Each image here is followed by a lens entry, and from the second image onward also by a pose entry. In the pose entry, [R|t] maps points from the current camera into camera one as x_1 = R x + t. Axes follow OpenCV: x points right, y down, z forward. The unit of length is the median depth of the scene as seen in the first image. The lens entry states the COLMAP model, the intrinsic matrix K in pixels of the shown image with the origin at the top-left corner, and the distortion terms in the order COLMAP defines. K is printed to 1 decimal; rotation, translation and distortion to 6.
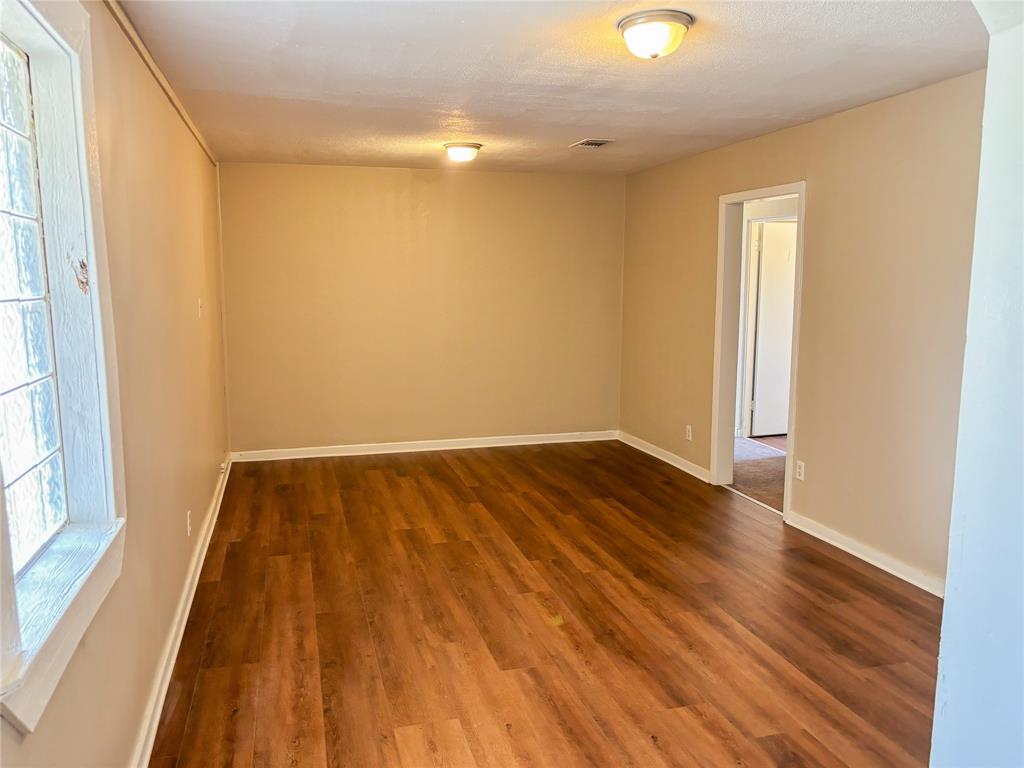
lens RADIAL K [[763.5, 0, 512.3], [0, 763.5, 383.7], [0, 0, 1]] dist [0.030467, -0.039467]
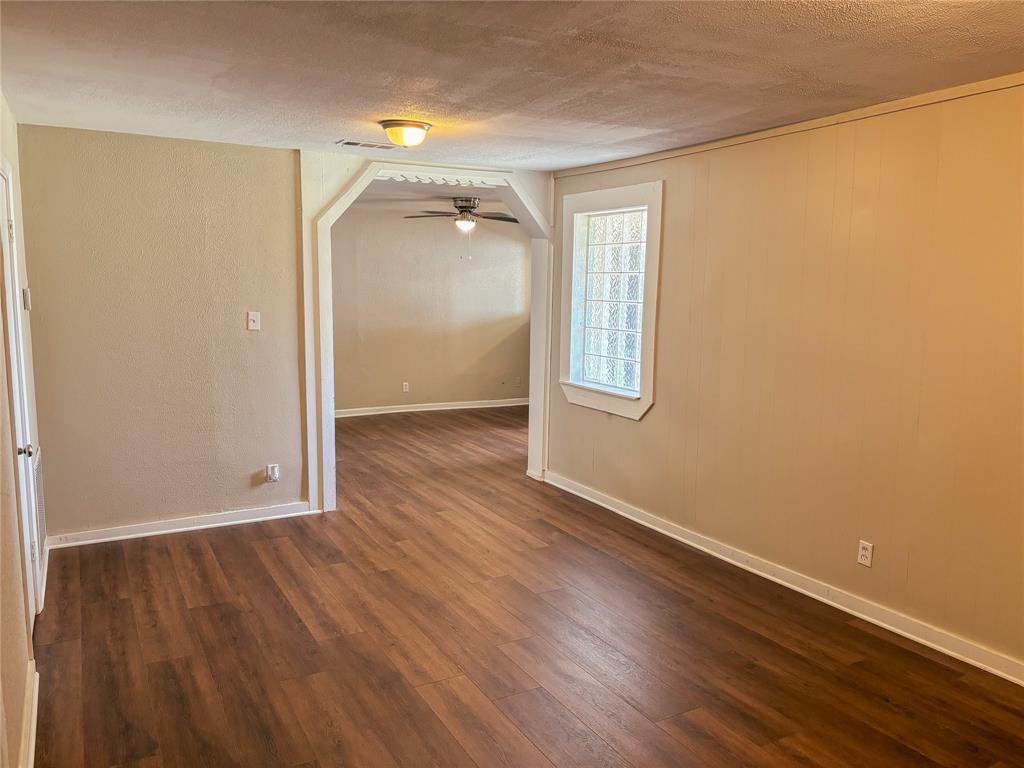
lens RADIAL K [[763.5, 0, 511.4], [0, 763.5, 385.8], [0, 0, 1]] dist [0.030467, -0.039467]
pose [[-0.972701, 0.022251, -0.230991, 0.289943], [-0.041030, 0.963221, 0.265561, -0.325883], [0.228405, 0.267789, -0.936013, 2.178089]]
